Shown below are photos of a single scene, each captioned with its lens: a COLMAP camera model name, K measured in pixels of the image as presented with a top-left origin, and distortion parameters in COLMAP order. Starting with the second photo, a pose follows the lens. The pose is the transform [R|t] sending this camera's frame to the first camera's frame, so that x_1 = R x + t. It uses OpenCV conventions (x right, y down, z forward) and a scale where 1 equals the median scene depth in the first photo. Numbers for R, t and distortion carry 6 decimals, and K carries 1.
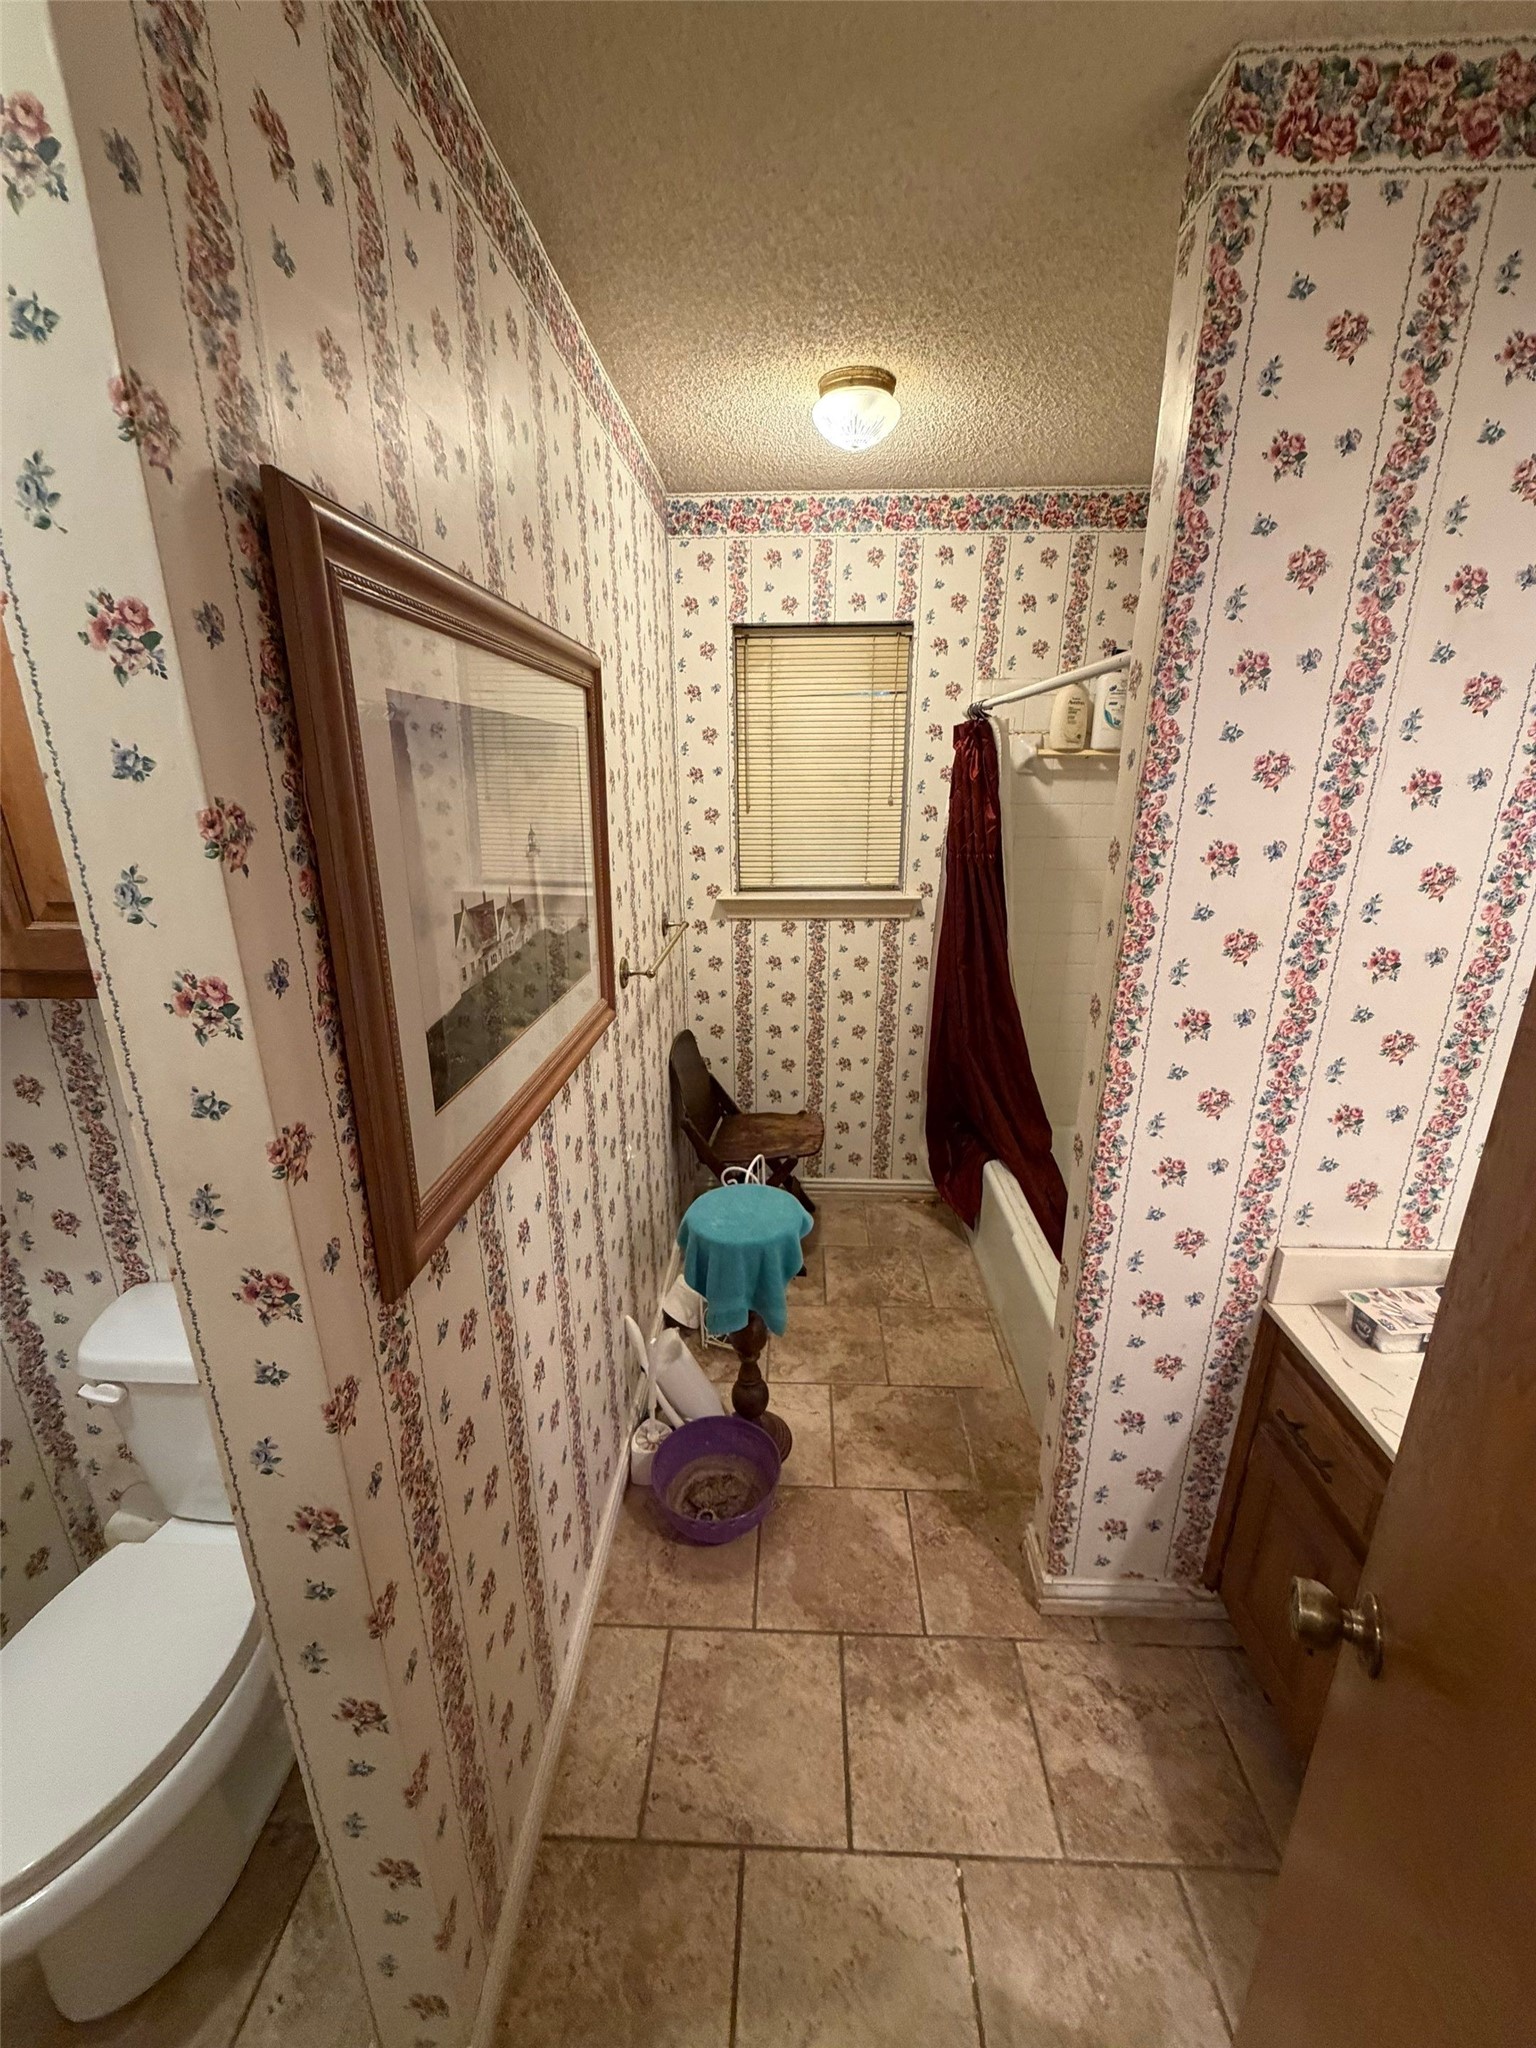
lens RADIAL K [[816.4, 0, 764.9], [0, 816.4, 1016.8], [0, 0, 1]] dist [-0.000431, 0.000120]
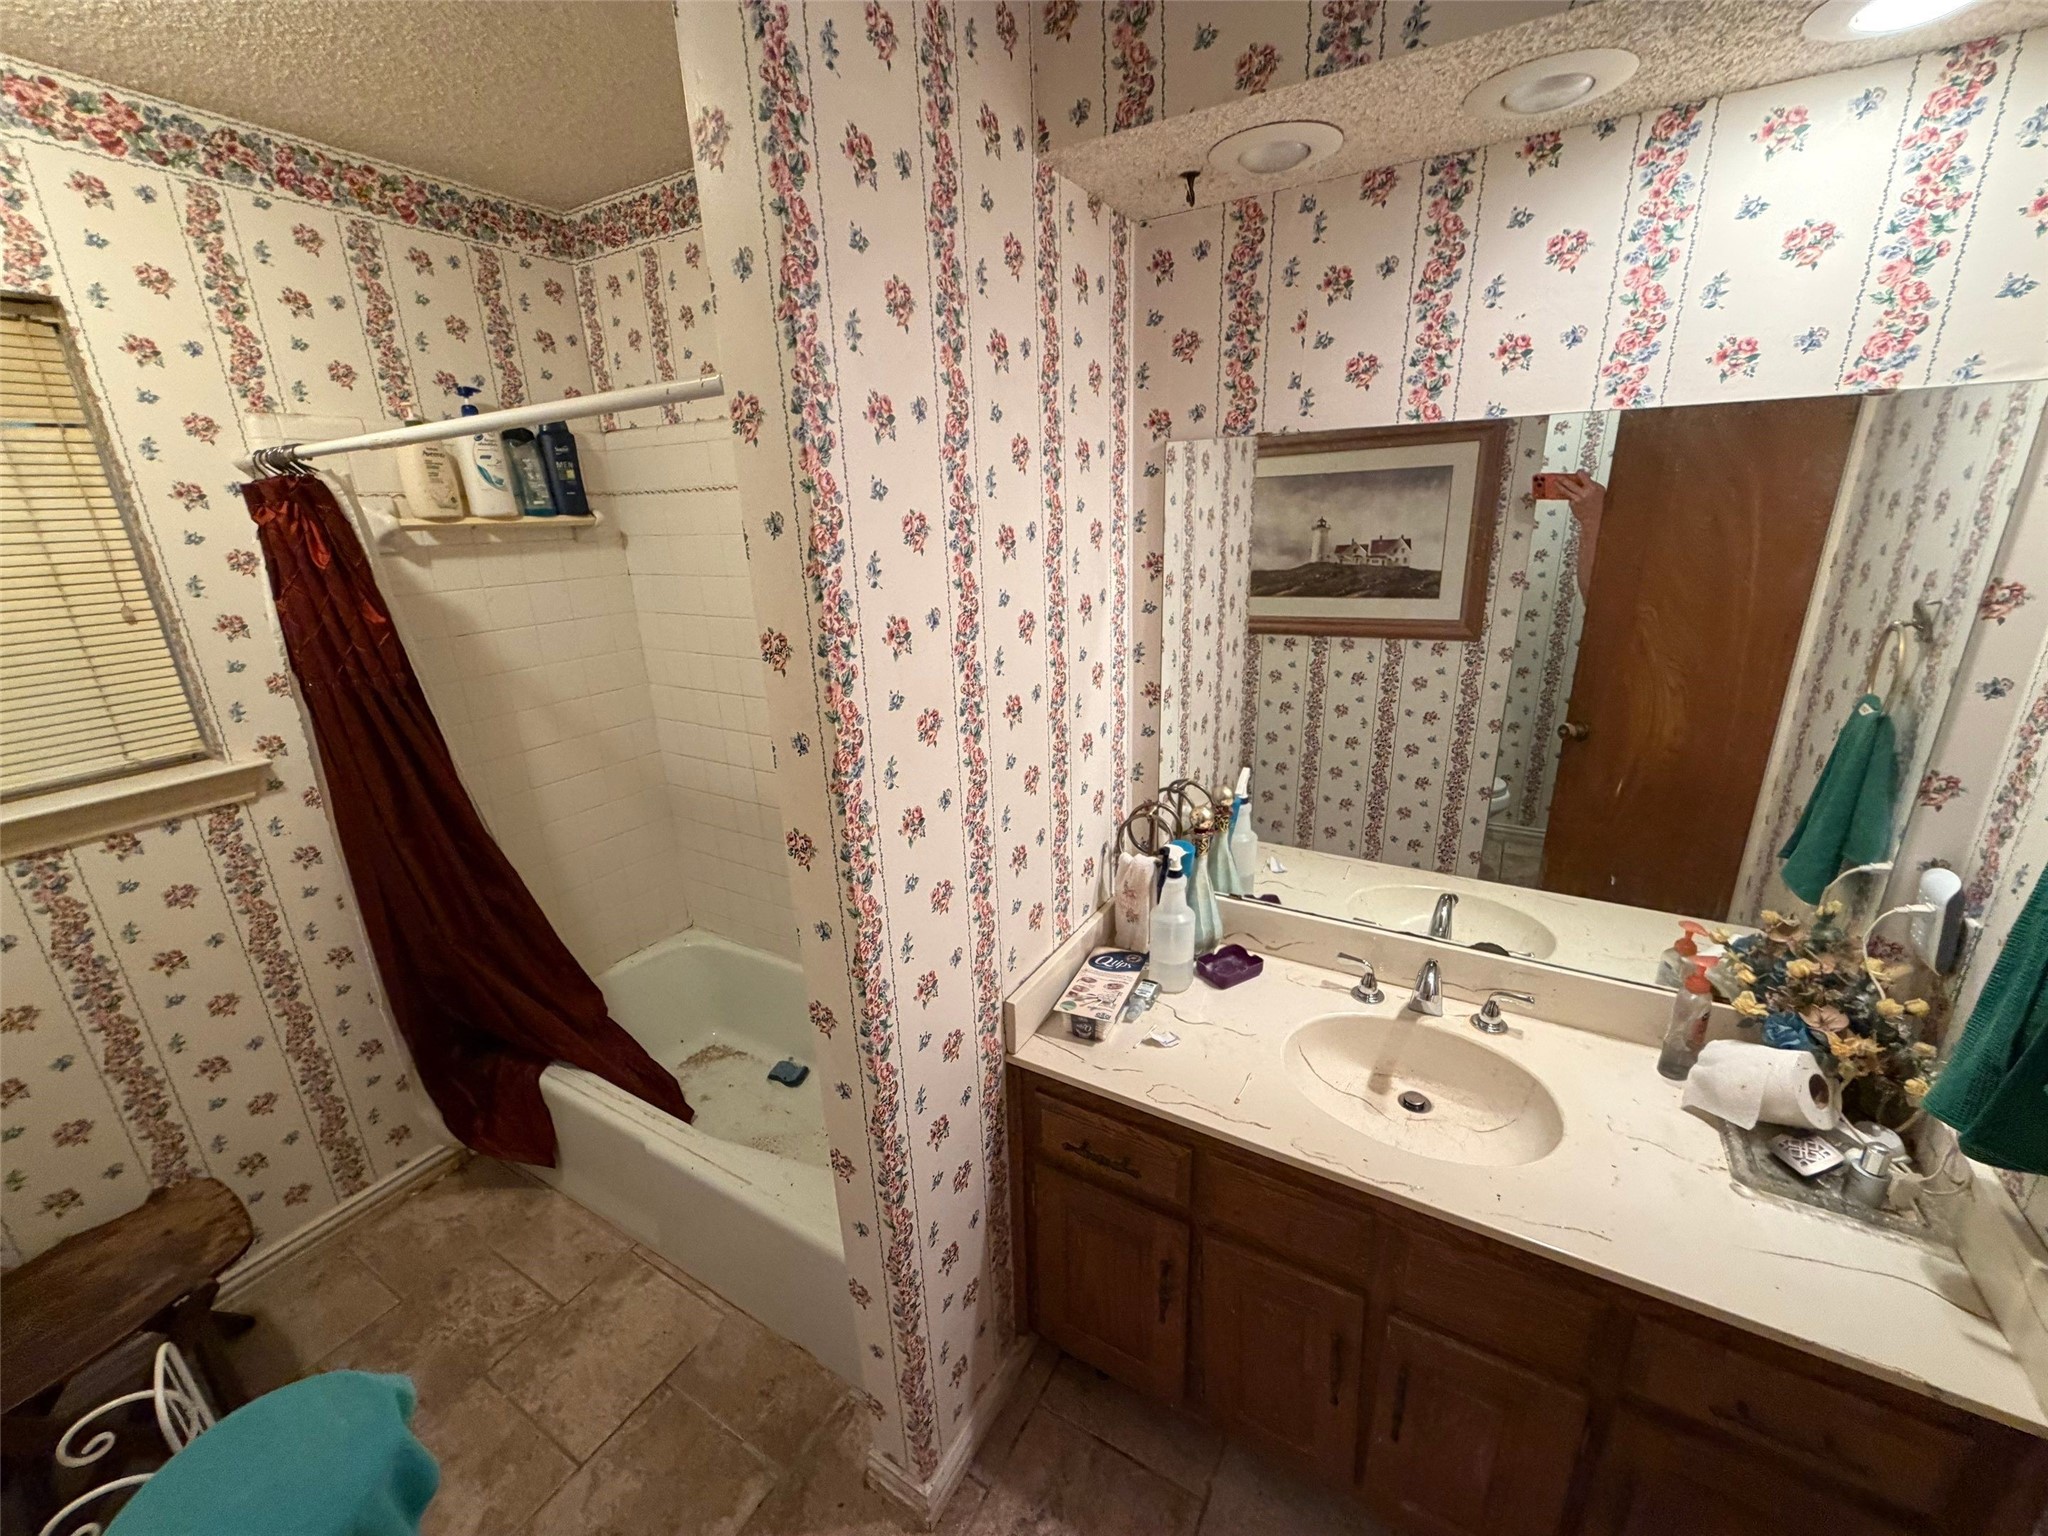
lens RADIAL K [[816.4, 0, 1024.0], [0, 816.4, 768.0], [0, 0, 1]] dist [-0.000431, 0.000120]
pose [[0.473352, -0.284212, 0.833763, -0.098189], [0.295964, 0.942808, 0.153355, -0.114959], [-0.829664, 0.174173, 0.530397, 0.340083]]
